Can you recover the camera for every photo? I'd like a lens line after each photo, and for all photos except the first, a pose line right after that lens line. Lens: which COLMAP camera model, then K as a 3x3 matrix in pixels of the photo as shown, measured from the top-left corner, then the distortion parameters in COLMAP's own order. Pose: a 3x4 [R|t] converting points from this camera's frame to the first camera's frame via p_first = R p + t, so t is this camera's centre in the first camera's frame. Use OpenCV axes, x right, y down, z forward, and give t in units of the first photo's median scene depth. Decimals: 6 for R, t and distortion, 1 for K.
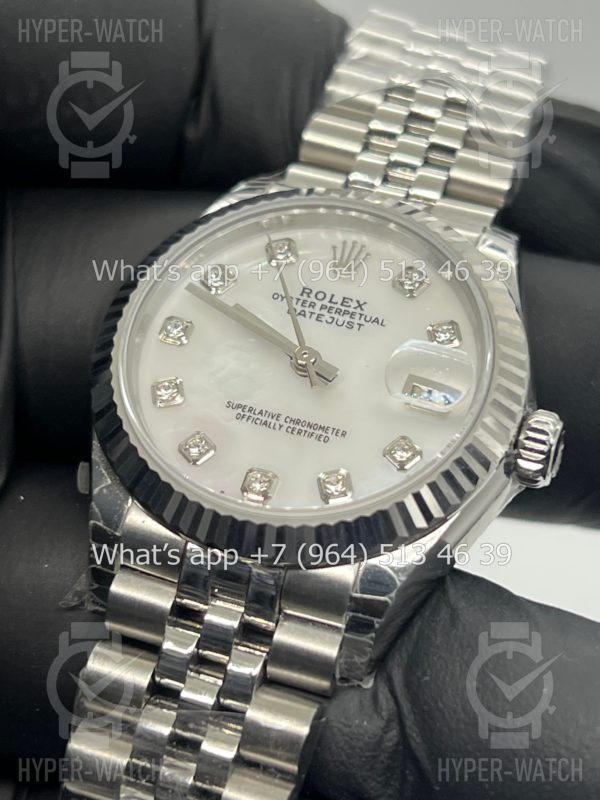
lens RADIAL K [[1741.8, 0, 300.0], [0, 1741.8, 400.0], [0, 0, 1]] dist [0.285855, 0.375565]
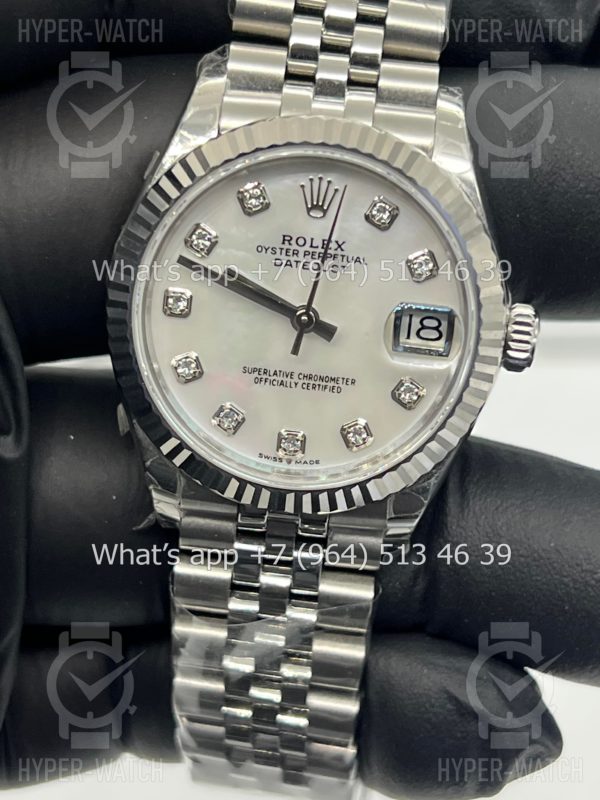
lens RADIAL K [[1741.8, 0, 300.0], [0, 1741.8, 400.0], [0, 0, 1]] dist [0.285855, 0.375565]
pose [[0.973977, -0.226157, 0.014910, -0.027399], [0.170729, 0.775354, 0.608012, -0.651742], [-0.149067, -0.589644, 0.793788, 0.099614]]
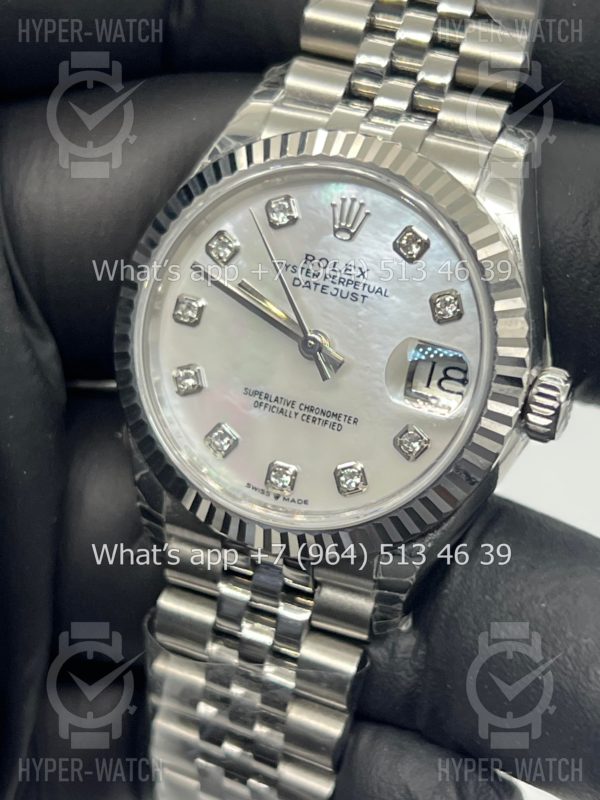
lens RADIAL K [[1741.8, 0, 300.0], [0, 1741.8, 400.0], [0, 0, 1]] dist [0.285855, 0.375565]
pose [[0.979635, -0.073766, -0.186747, 0.184206], [0.155372, 0.867614, 0.472340, -0.478307], [0.127181, -0.491736, 0.861406, 0.104859]]
